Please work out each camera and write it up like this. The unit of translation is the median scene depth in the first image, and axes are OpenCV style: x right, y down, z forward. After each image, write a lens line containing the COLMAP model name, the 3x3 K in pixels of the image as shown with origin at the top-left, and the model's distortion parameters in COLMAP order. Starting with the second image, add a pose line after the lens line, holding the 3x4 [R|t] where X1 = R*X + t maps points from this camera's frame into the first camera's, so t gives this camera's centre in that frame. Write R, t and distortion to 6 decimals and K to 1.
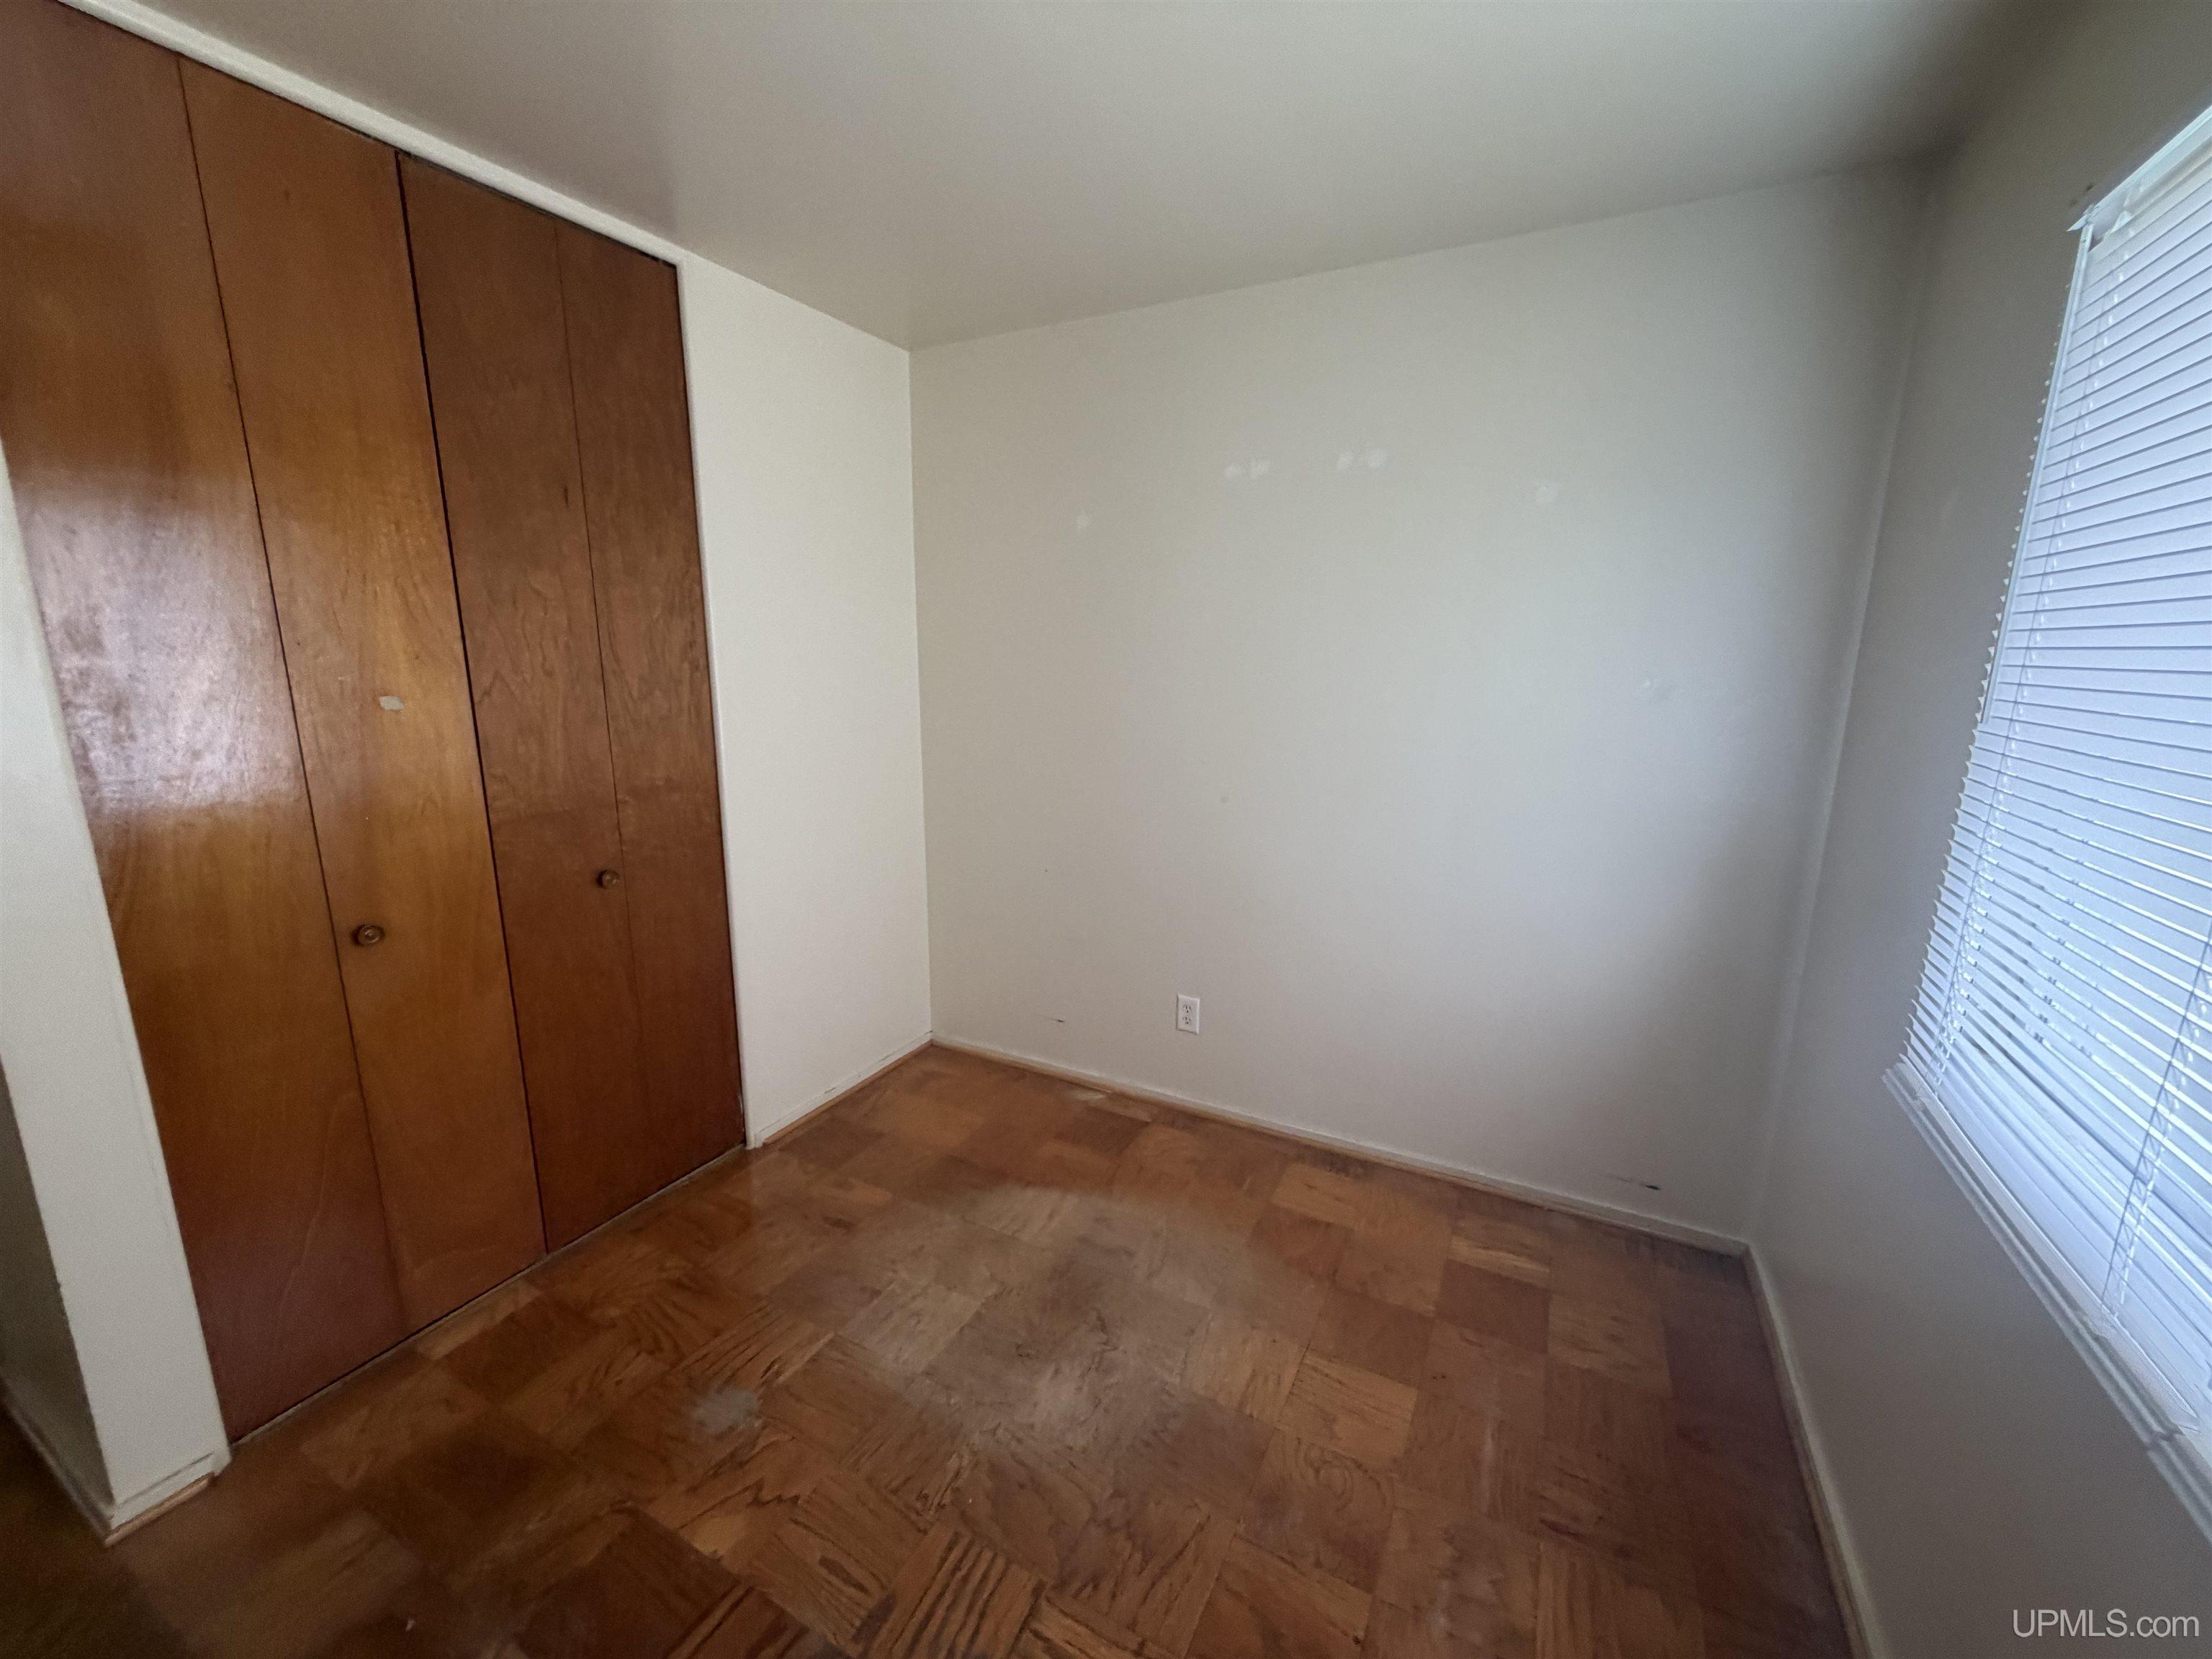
lens RADIAL K [[877.3, 0, 1100.8], [0, 877.3, 829.2], [0, 0, 1]] dist [0.001960, 0.000074]
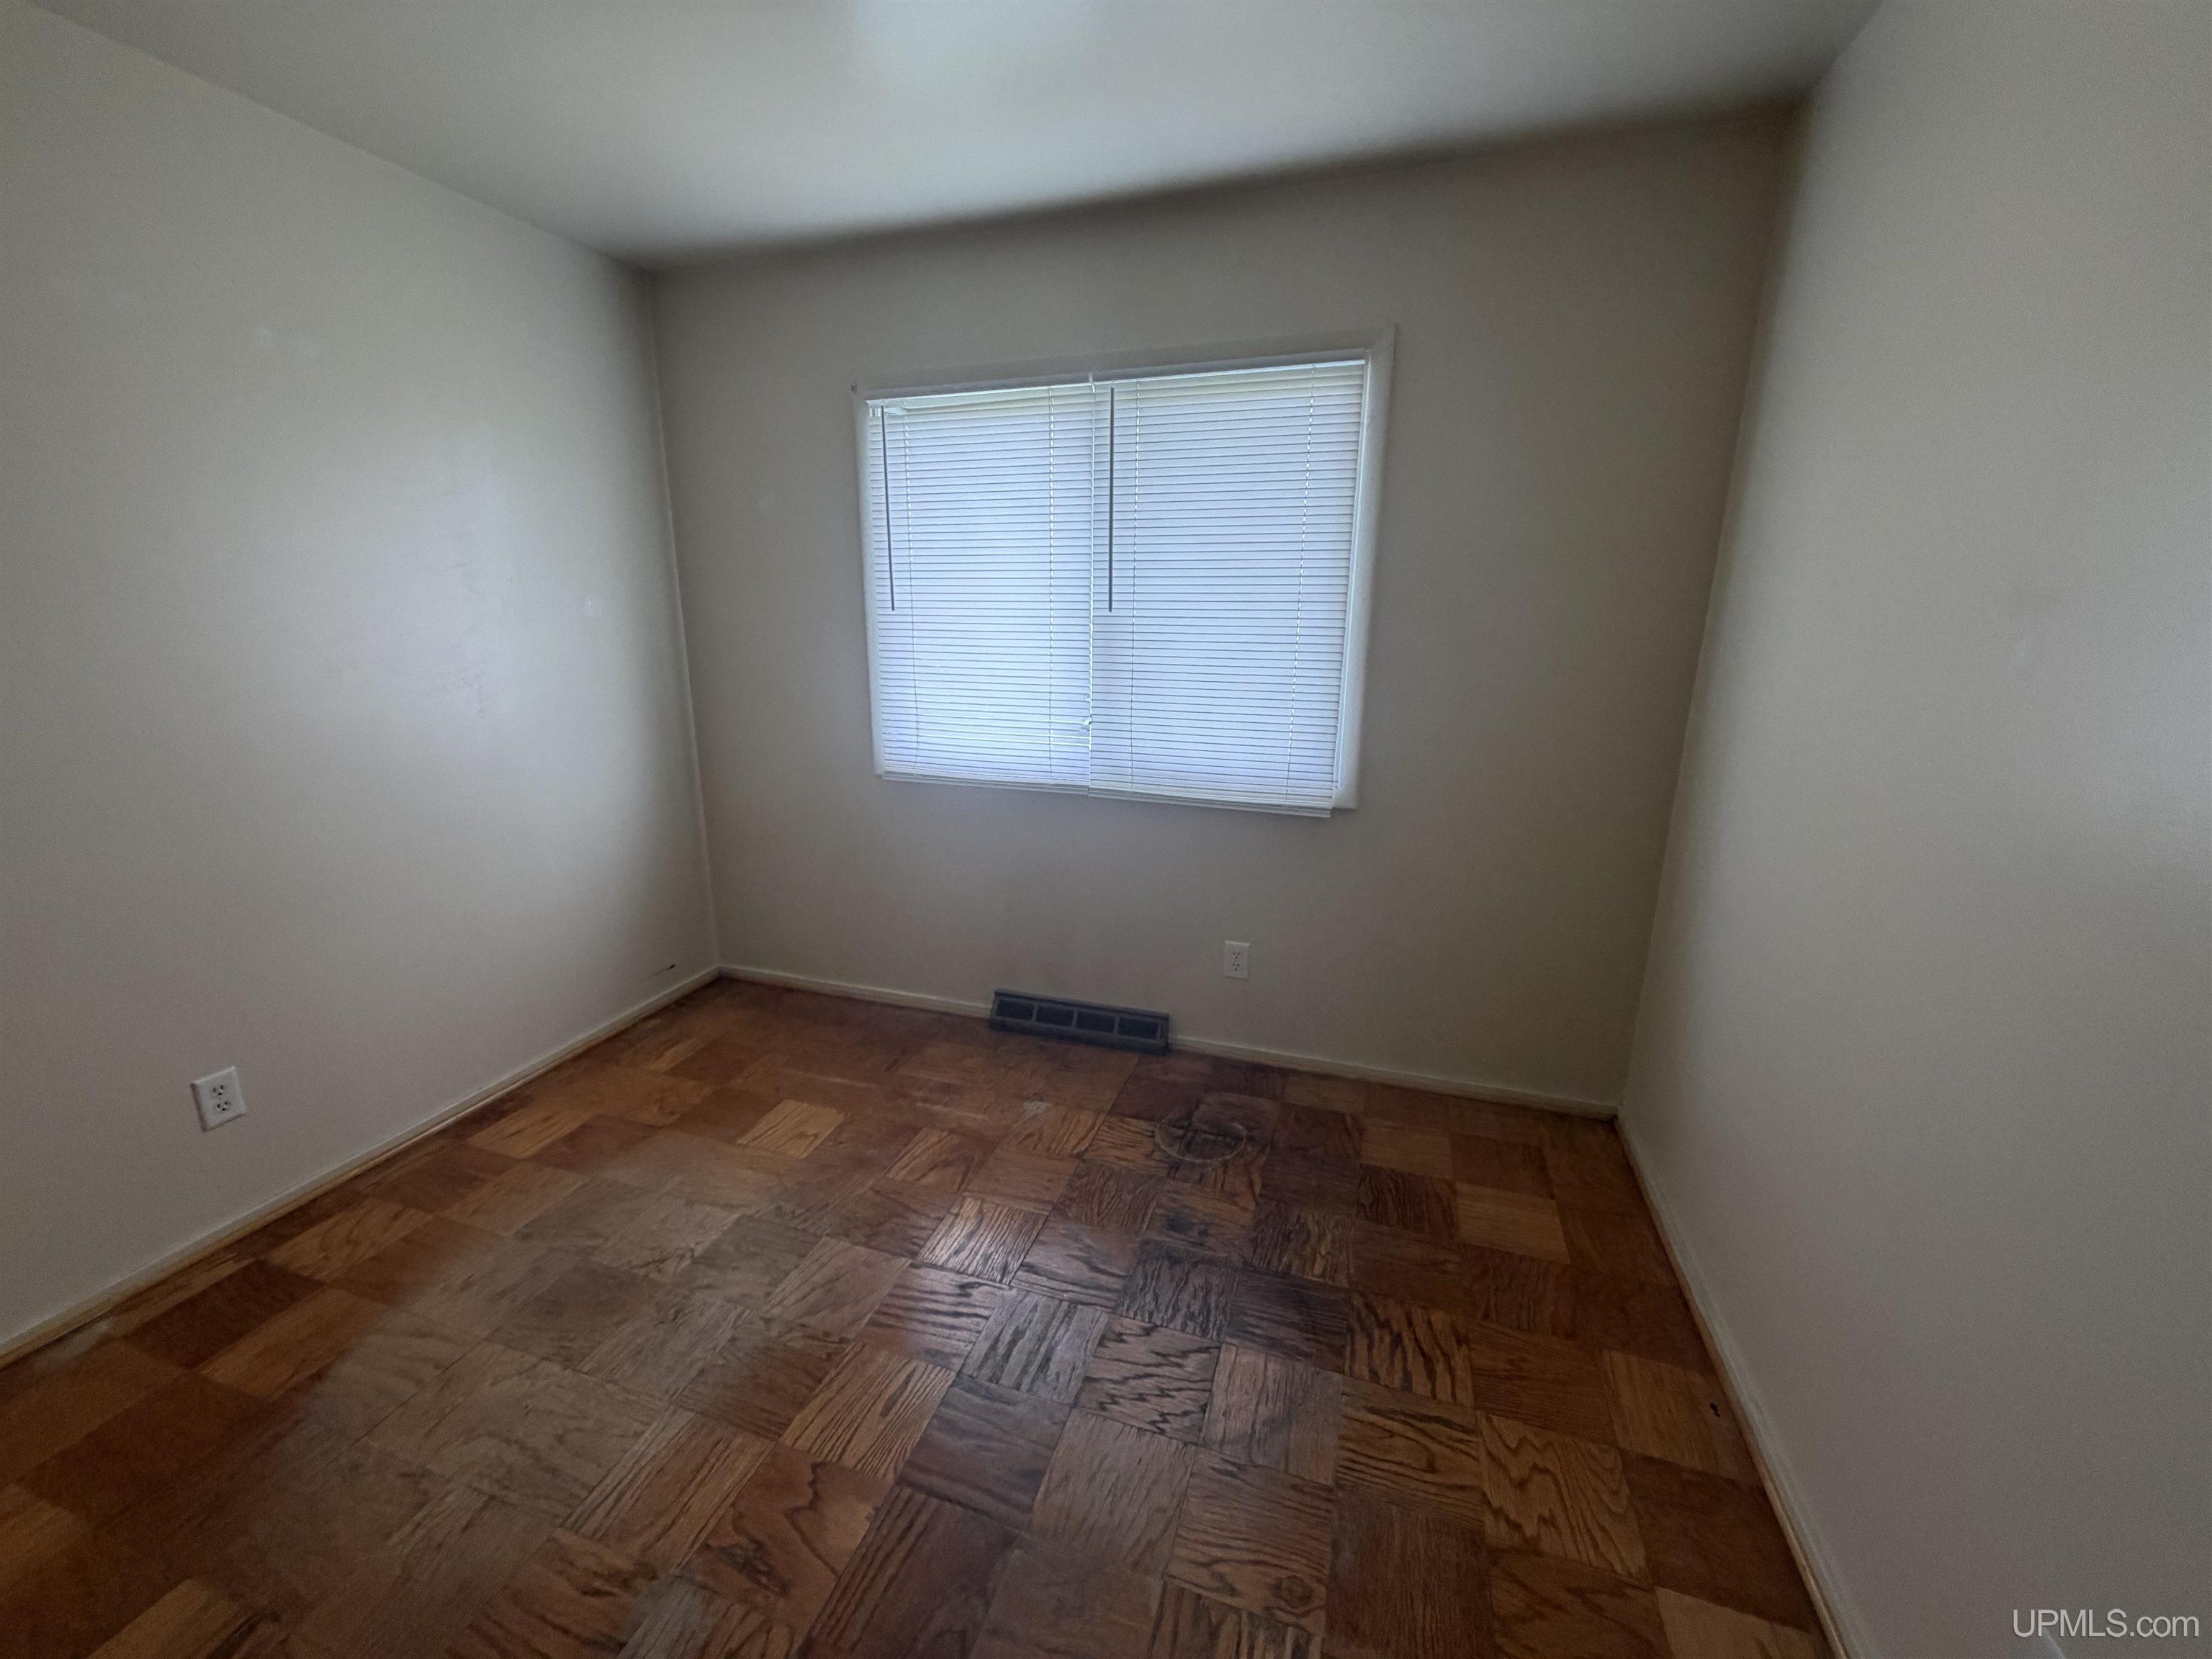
lens RADIAL K [[877.3, 0, 1101.0], [0, 877.3, 828.5], [0, 0, 1]] dist [0.001960, 0.000074]
pose [[-0.182815, -0.241989, 0.952901, -0.769056], [0.185076, 0.943436, 0.275093, -0.062252], [-0.965570, 0.226650, -0.127688, 0.448378]]
